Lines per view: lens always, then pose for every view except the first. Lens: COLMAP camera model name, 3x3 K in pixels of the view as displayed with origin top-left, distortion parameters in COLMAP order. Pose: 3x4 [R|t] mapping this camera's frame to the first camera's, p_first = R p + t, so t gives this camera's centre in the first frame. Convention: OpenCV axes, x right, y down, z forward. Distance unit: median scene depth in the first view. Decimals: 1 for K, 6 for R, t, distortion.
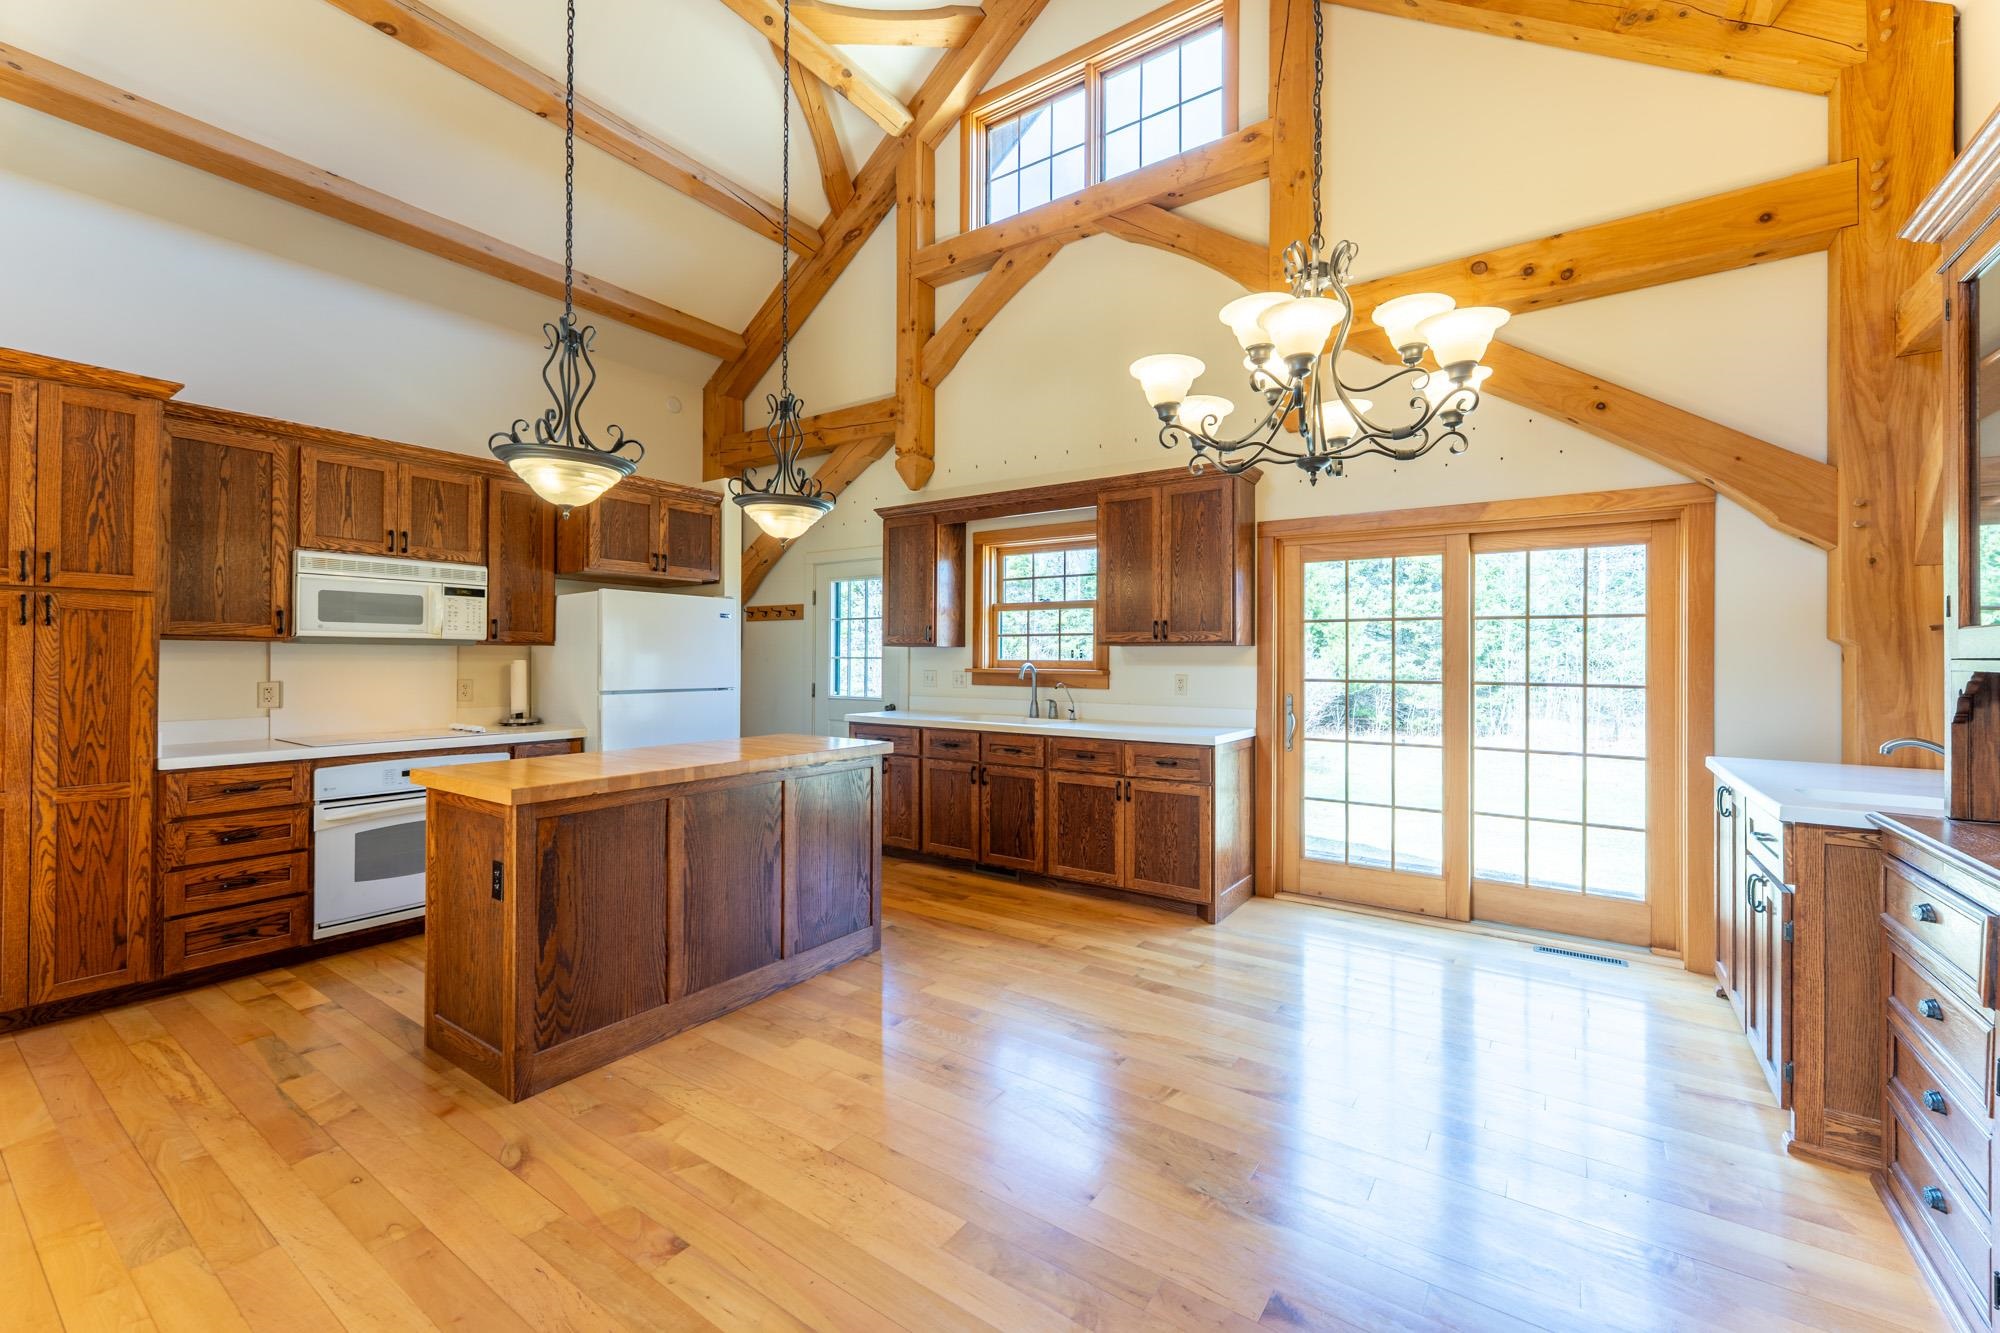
lens RADIAL K [[804.6, 0, 1022.7], [0, 804.6, 655.6], [0, 0, 1]] dist [0.000057, 0.000042]
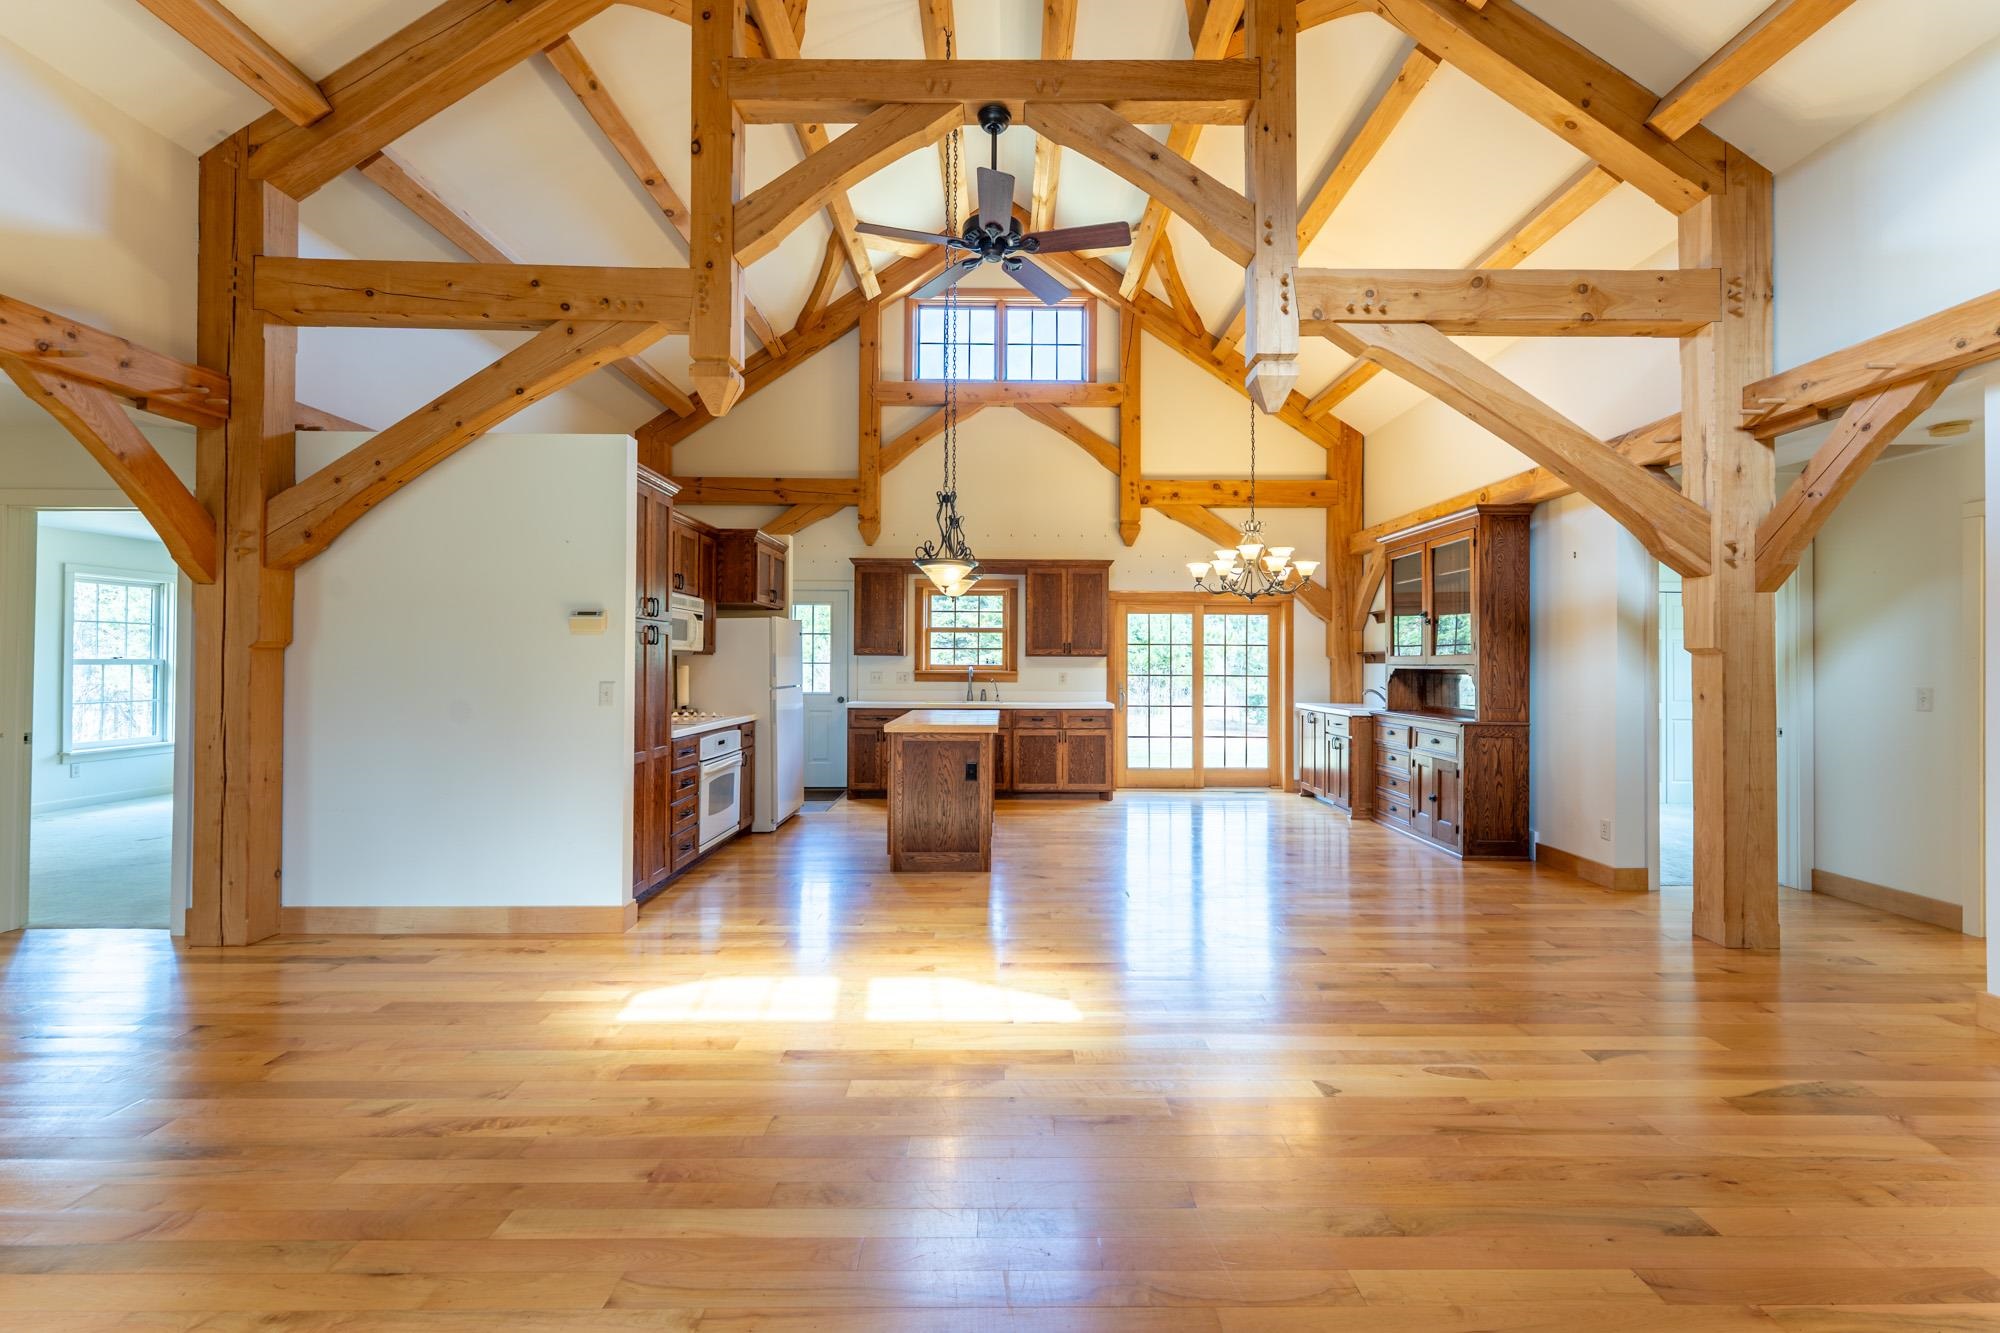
lens RADIAL K [[830.0, 0, 1013.2], [0, 830.0, 653.8], [0, 0, 1]] dist [0.001010, 0.000165]
pose [[0.822312, 0.005926, 0.569007, -1.016181], [-0.002184, 0.999971, -0.007259, -0.005311], [-0.569033, 0.004726, 0.822301, -0.473034]]
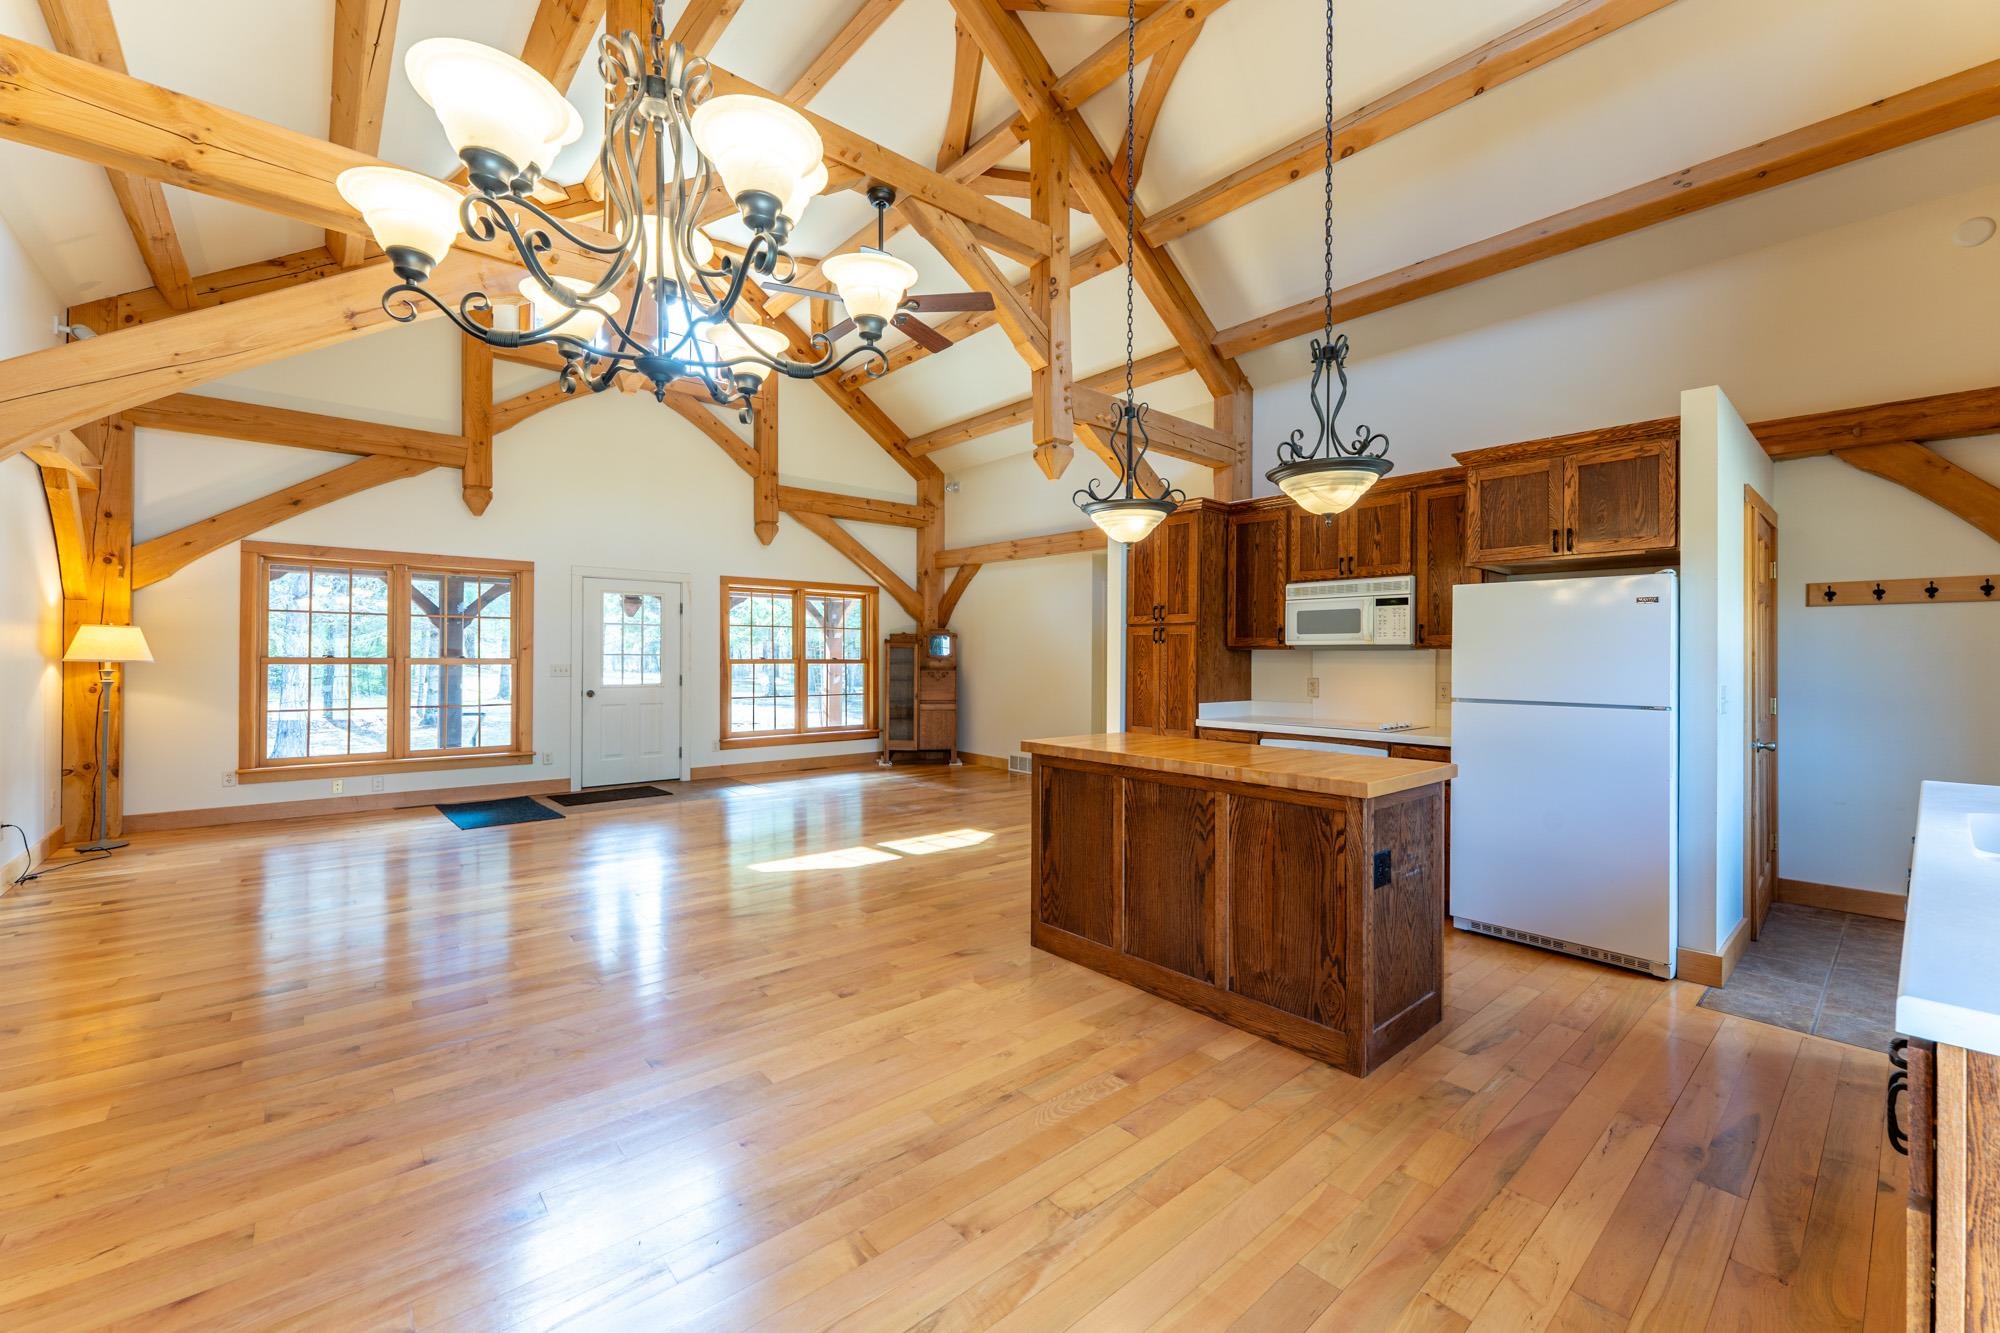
lens RADIAL K [[800.7, 0, 1006.7], [0, 800.7, 658.9], [0, 0, 1]] dist [0.000060, -0.000009]
pose [[-0.259500, -0.004495, -0.965733, 0.480667], [-0.004397, 0.999984, -0.003473, 0.005376], [0.965733, 0.003345, -0.259516, 0.743267]]
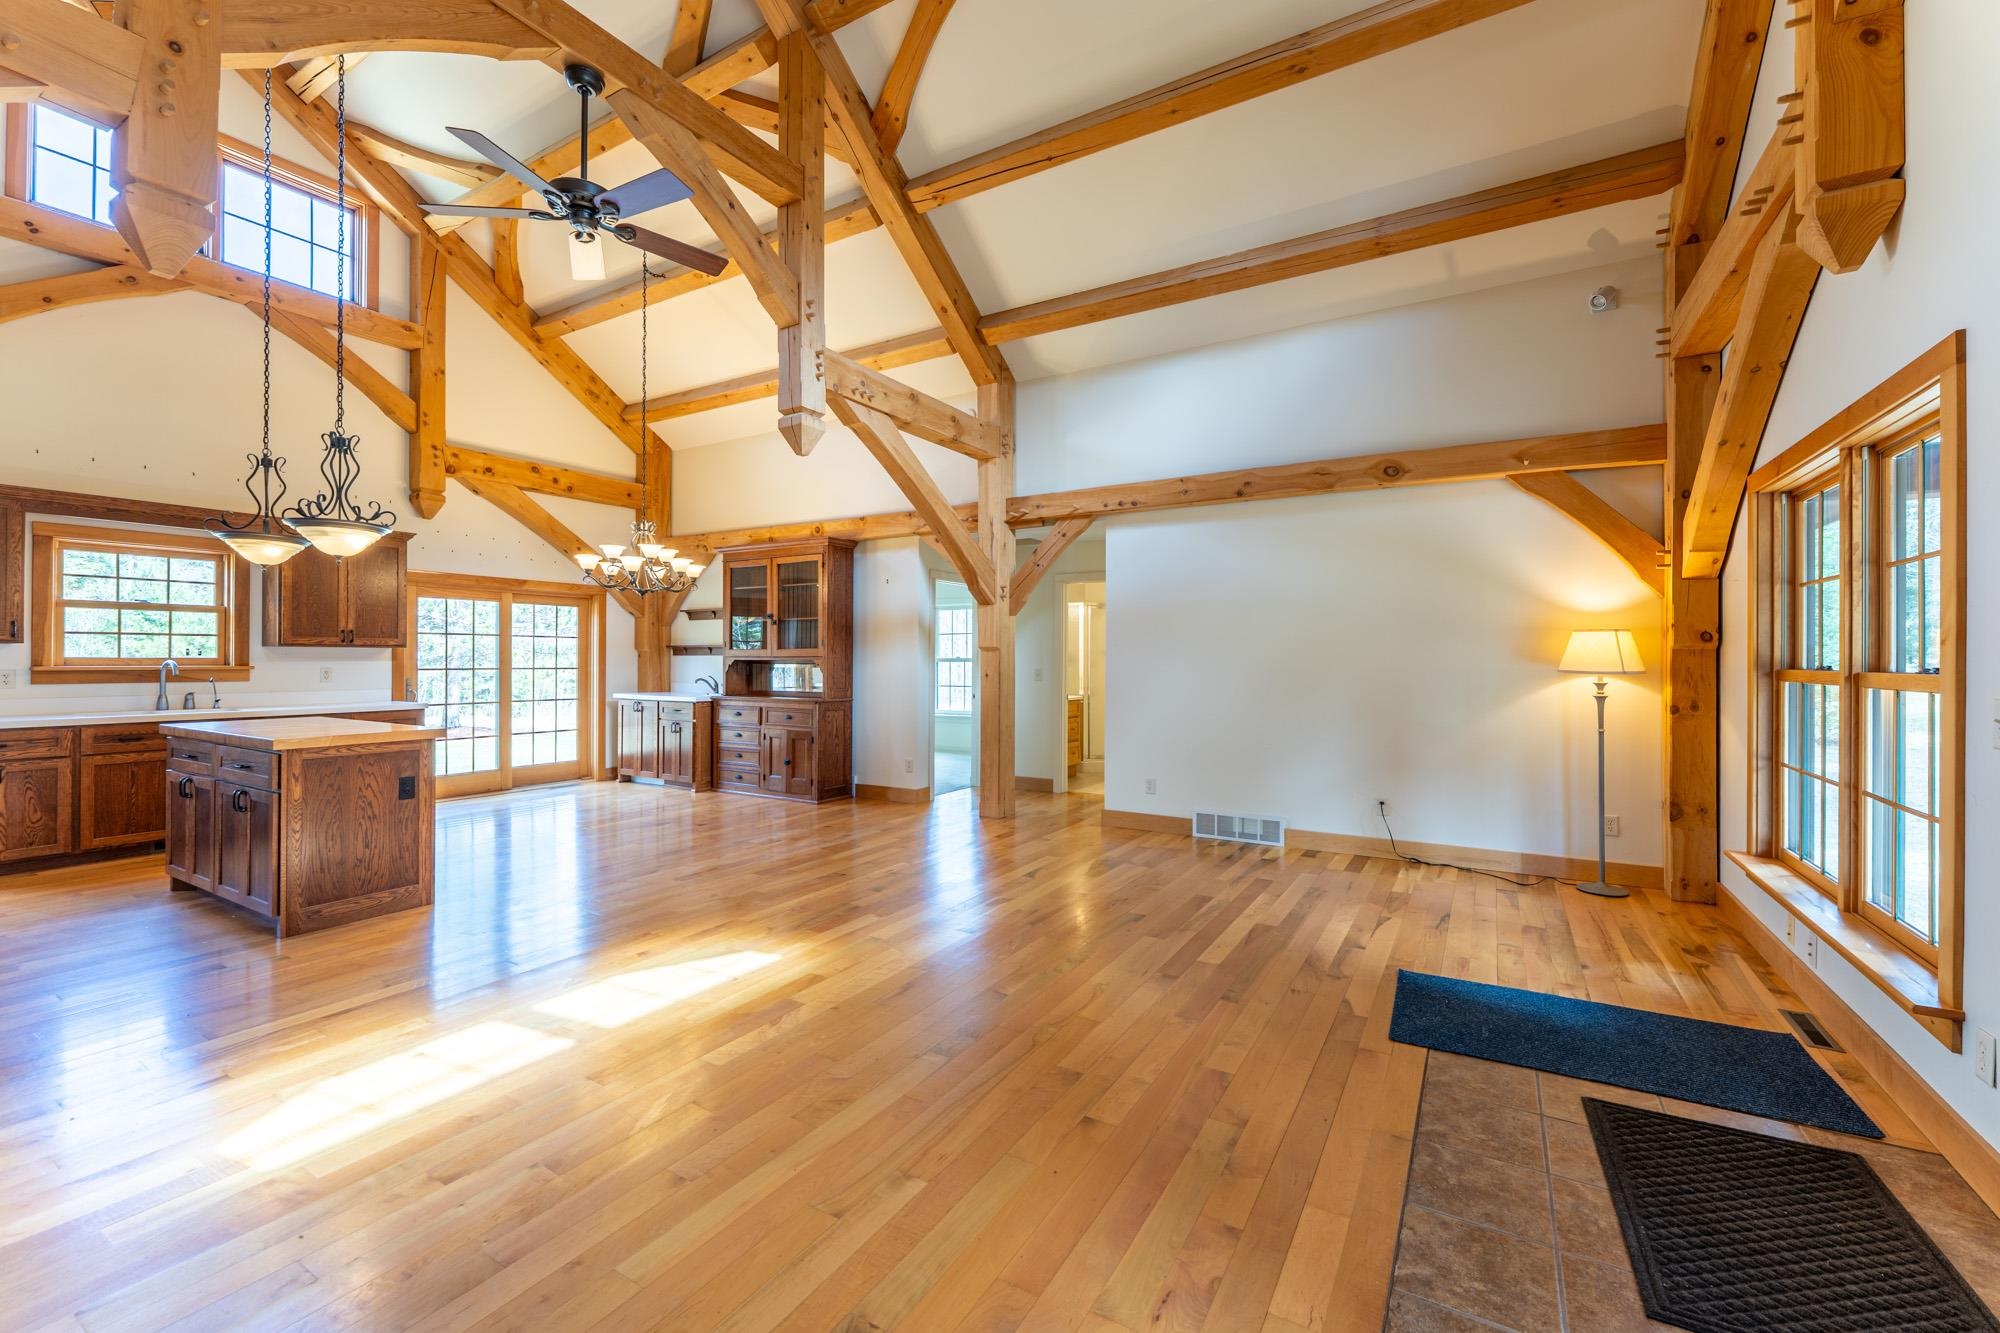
lens RADIAL K [[804.6, 0, 1022.7], [0, 804.6, 655.6], [0, 0, 1]] dist [0.000057, 0.000042]
pose [[-0.067743, -0.001105, 0.997702, -1.387827], [-0.005056, 0.999987, 0.000764, -0.004680], [-0.997690, -0.004993, -0.067748, -0.110435]]
